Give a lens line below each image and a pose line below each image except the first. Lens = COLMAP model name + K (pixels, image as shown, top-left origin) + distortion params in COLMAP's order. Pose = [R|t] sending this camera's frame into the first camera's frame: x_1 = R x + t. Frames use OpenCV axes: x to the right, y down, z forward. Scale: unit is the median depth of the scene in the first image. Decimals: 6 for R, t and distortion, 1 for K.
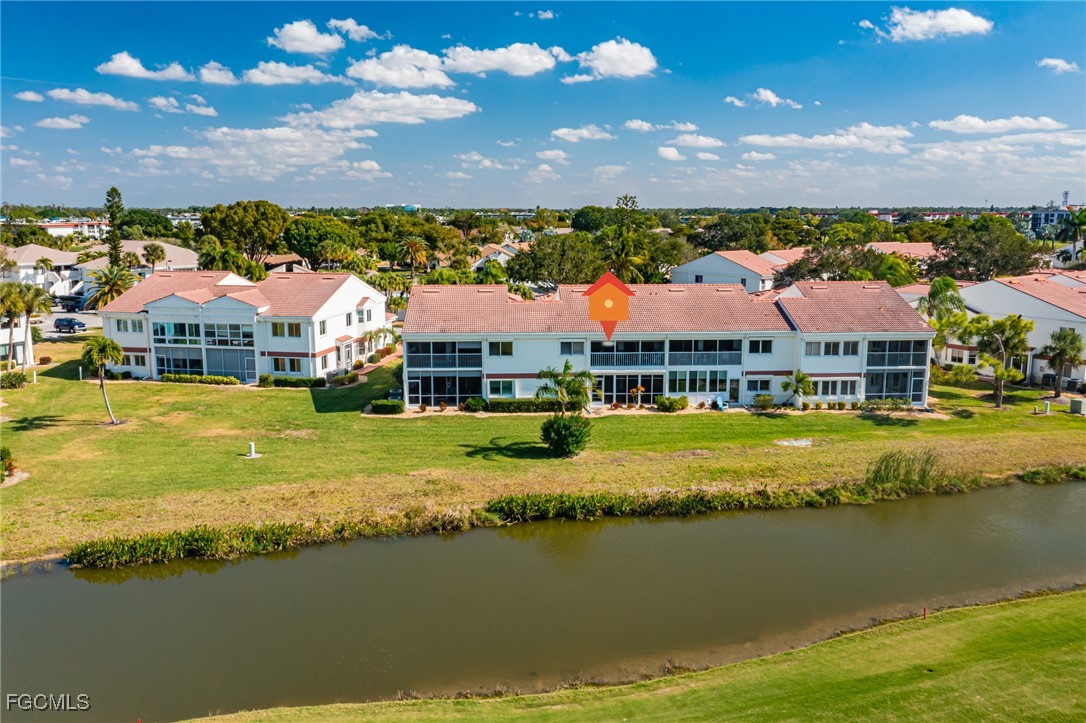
lens RADIAL K [[851.6, 0, 542.9], [0, 851.6, 361.3], [0, 0, 1]] dist [0.007230, 0.003696]
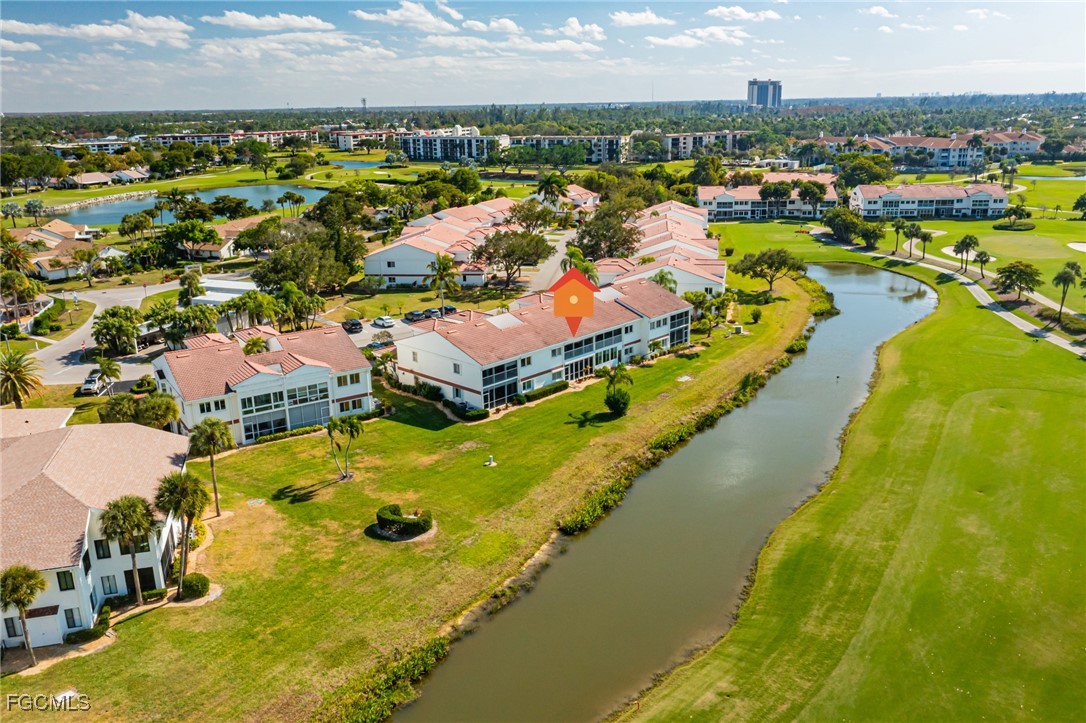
lens RADIAL K [[851.6, 0, 543.4], [0, 851.6, 361.6], [0, 0, 1]] dist [0.007230, 0.003696]
pose [[0.724862, -0.212084, 0.655436, -0.942656], [0.139218, 0.976898, 0.162138, -0.236722], [-0.674681, -0.026279, 0.737642, -0.176025]]
